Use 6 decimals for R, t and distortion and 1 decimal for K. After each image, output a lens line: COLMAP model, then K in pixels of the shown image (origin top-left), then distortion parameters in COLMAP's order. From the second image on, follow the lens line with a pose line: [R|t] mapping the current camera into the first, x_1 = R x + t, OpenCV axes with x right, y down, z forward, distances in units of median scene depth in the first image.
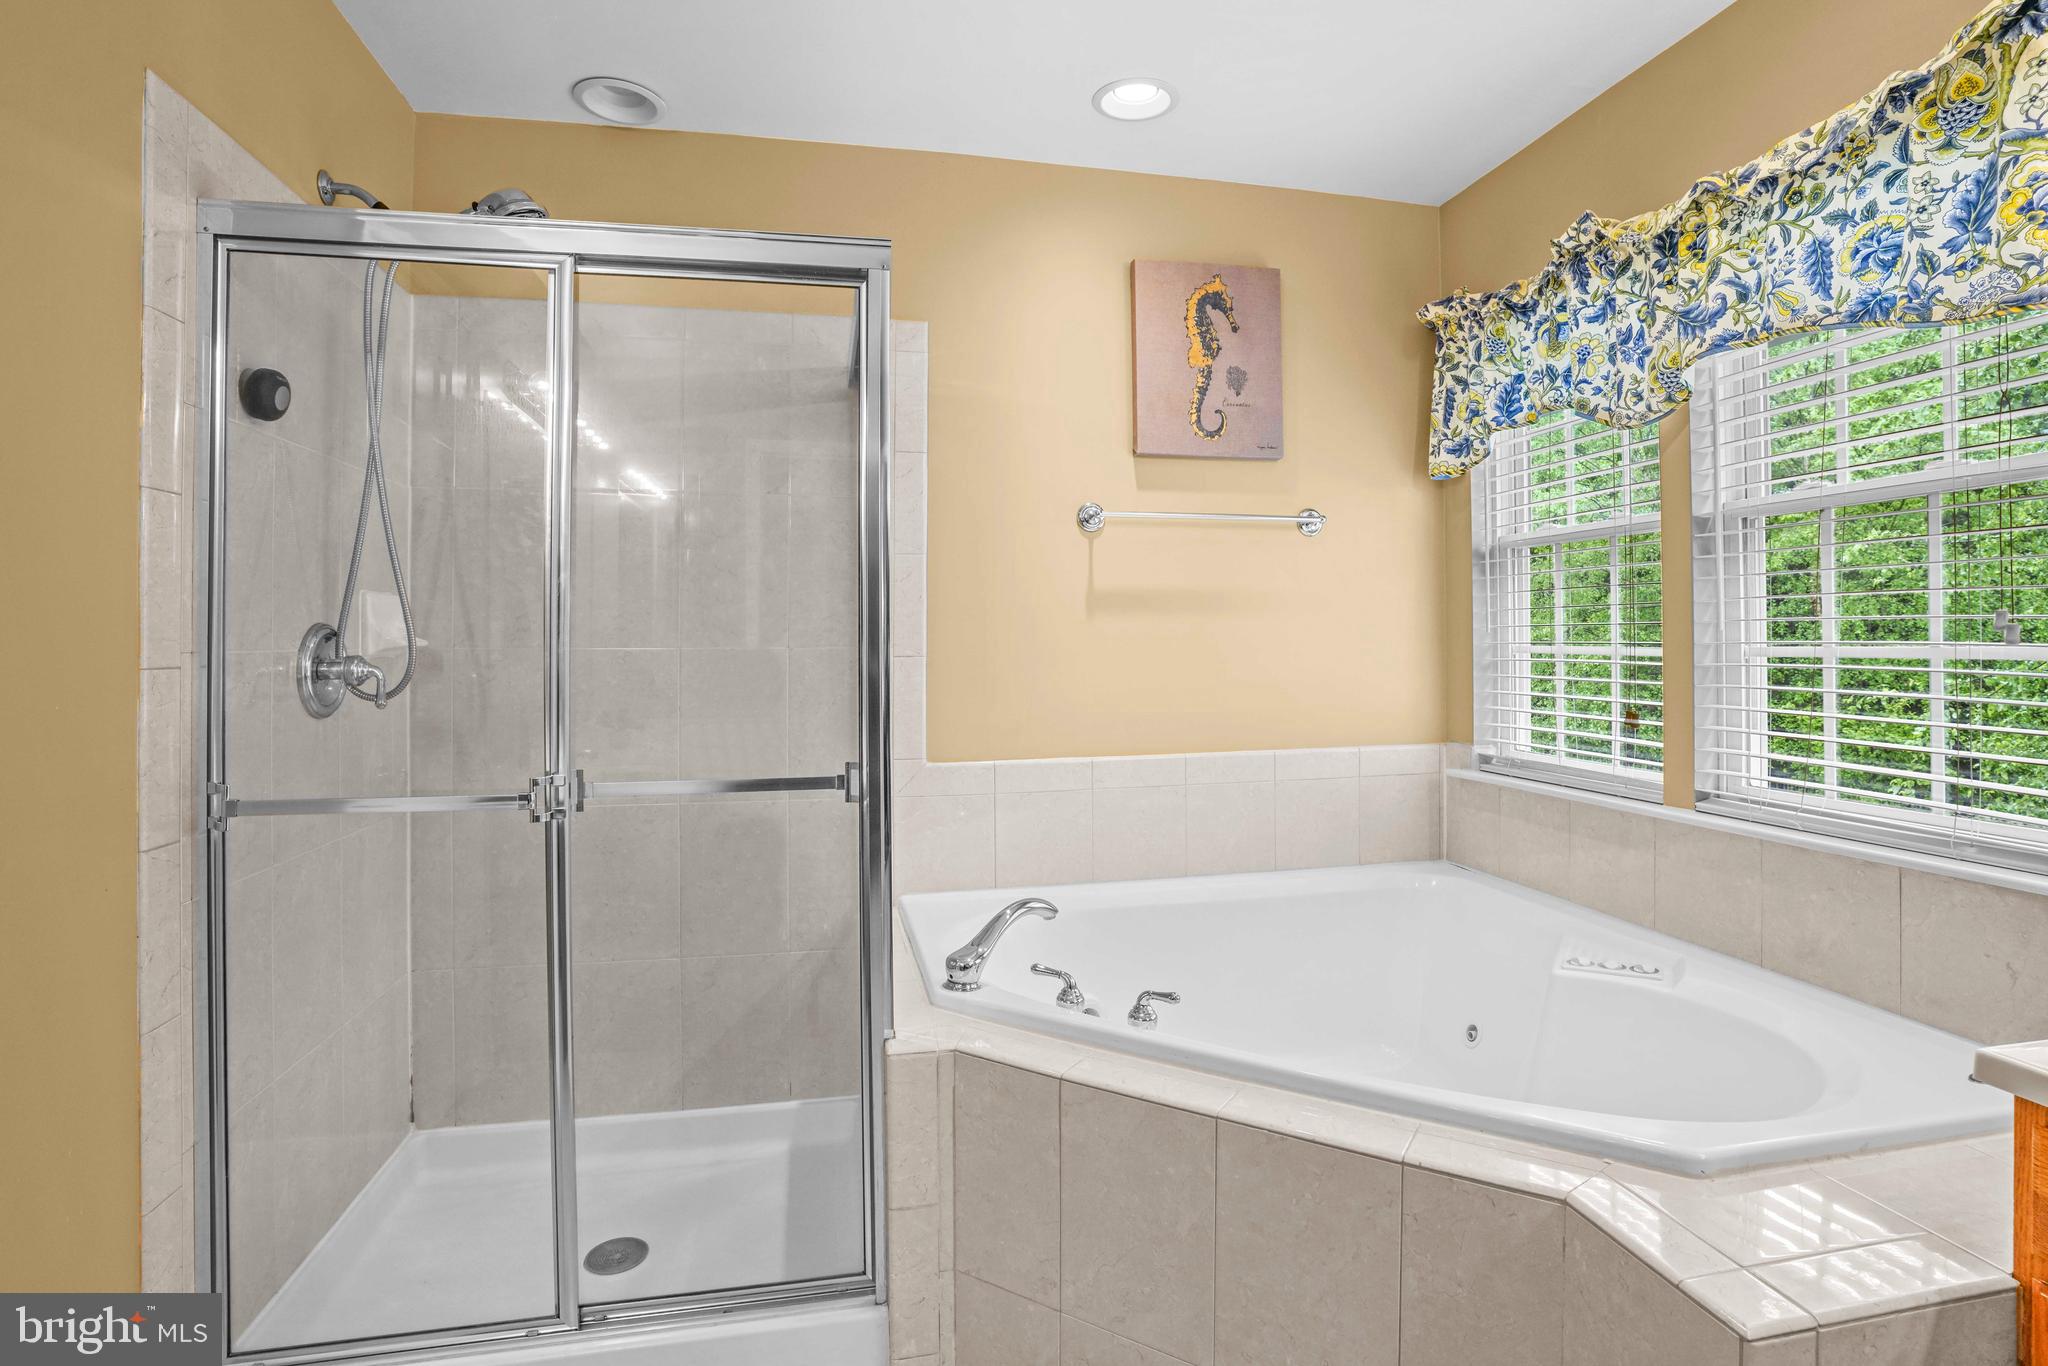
lens RADIAL K [[1024.9, 0, 1035.1], [0, 1024.9, 614.0], [0, 0, 1]] dist [-0.066526, 0.028615]
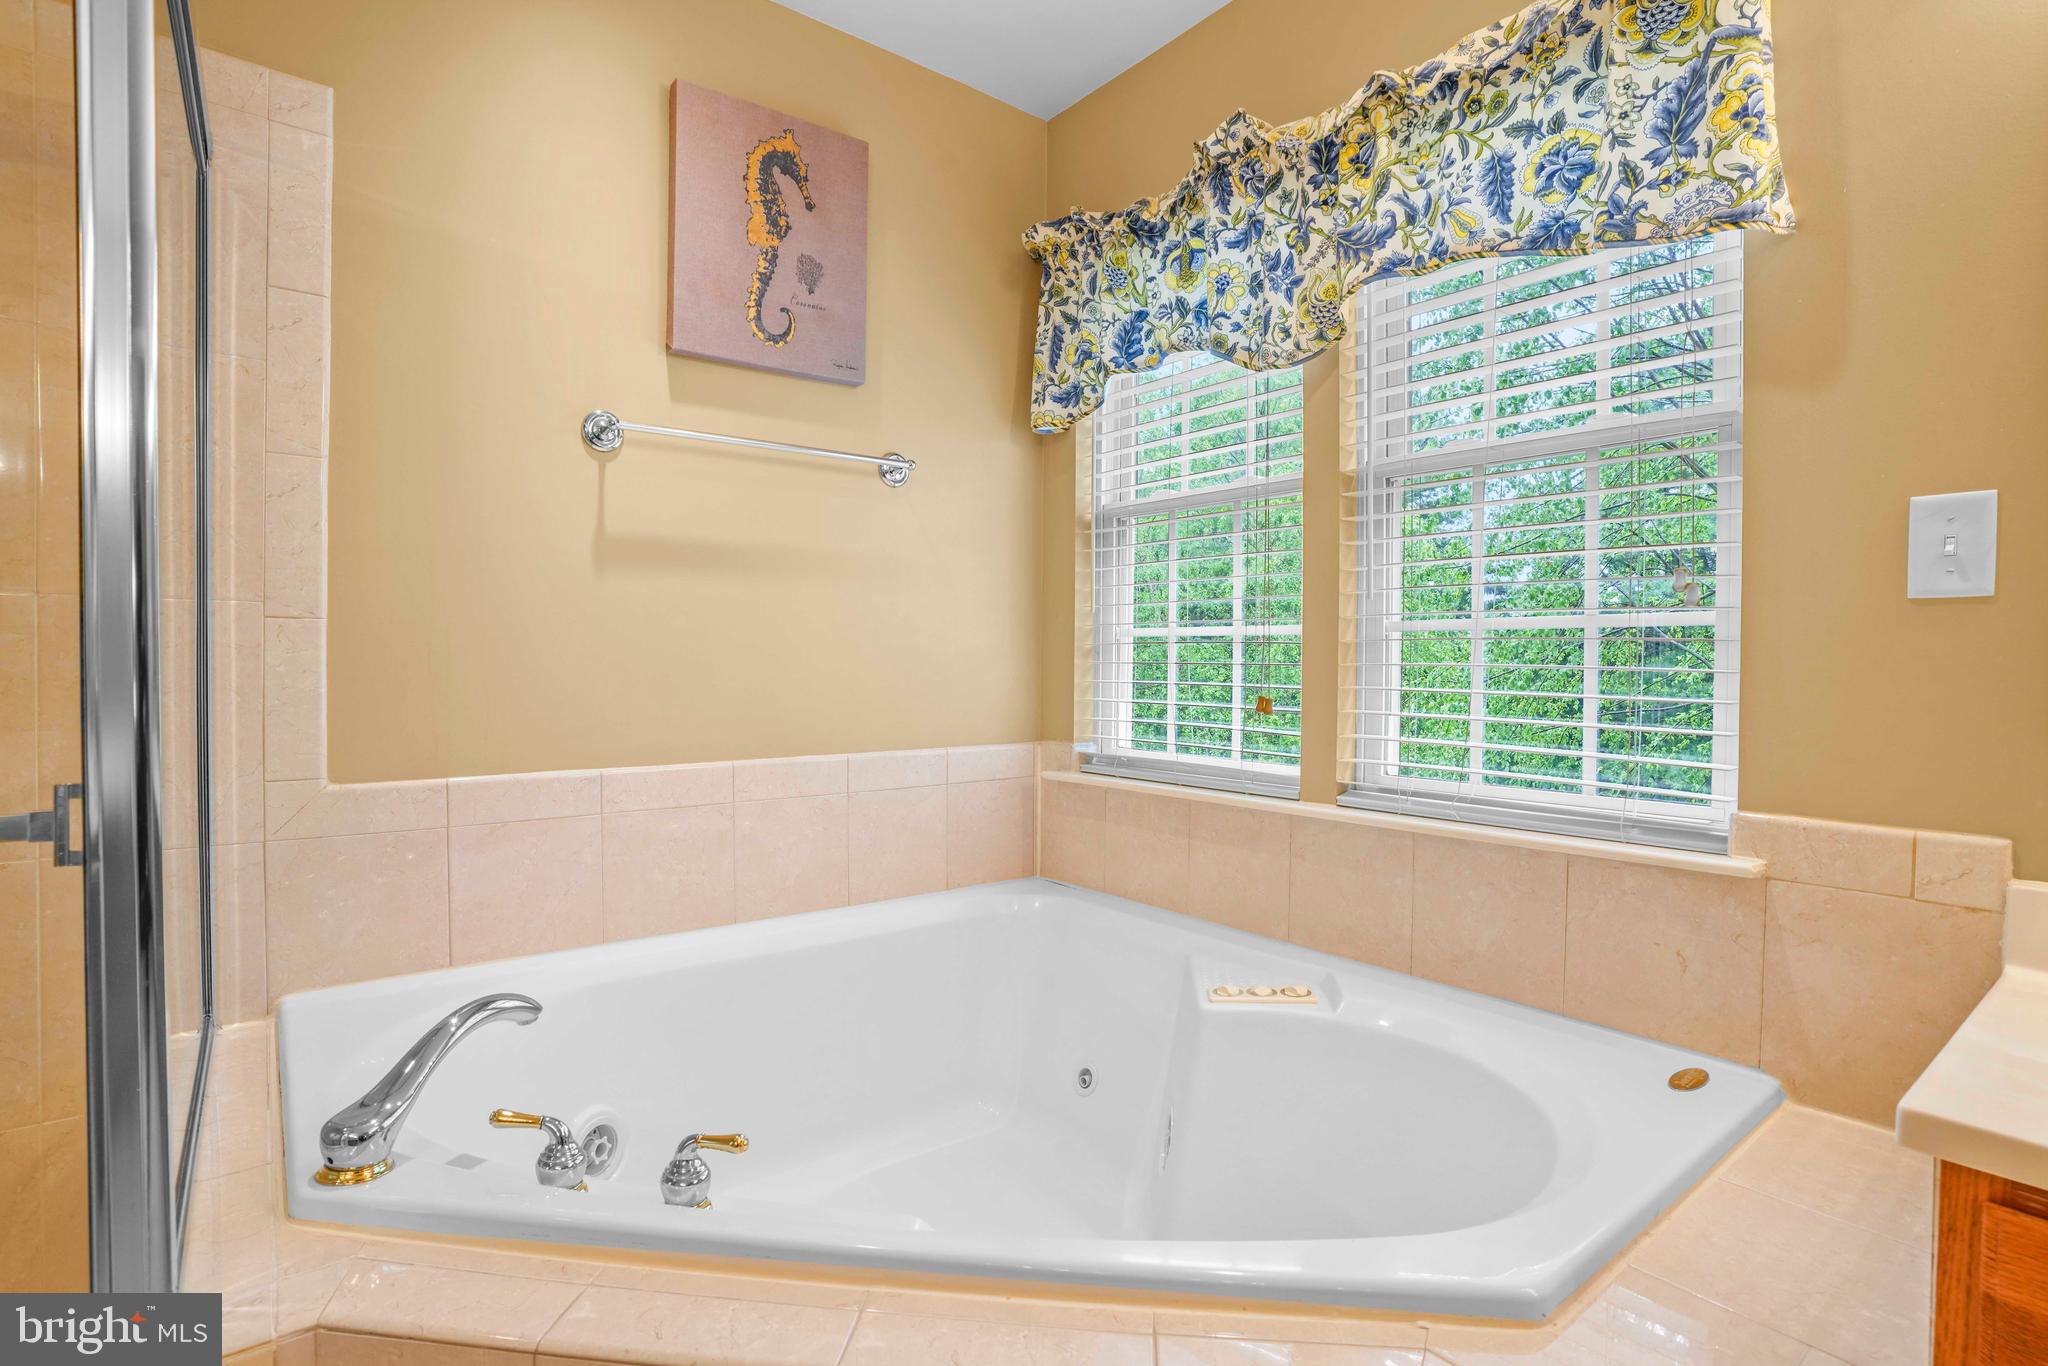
lens RADIAL K [[1024.9, 0, 1023.8], [0, 1024.9, 671.0], [0, 0, 1]] dist [-0.066526, 0.028615]
pose [[0.903130, 0.004294, 0.429345, 0.022493], [-0.020771, 0.999216, 0.033697, 0.051540], [-0.428864, -0.039351, 0.902512, 0.298388]]
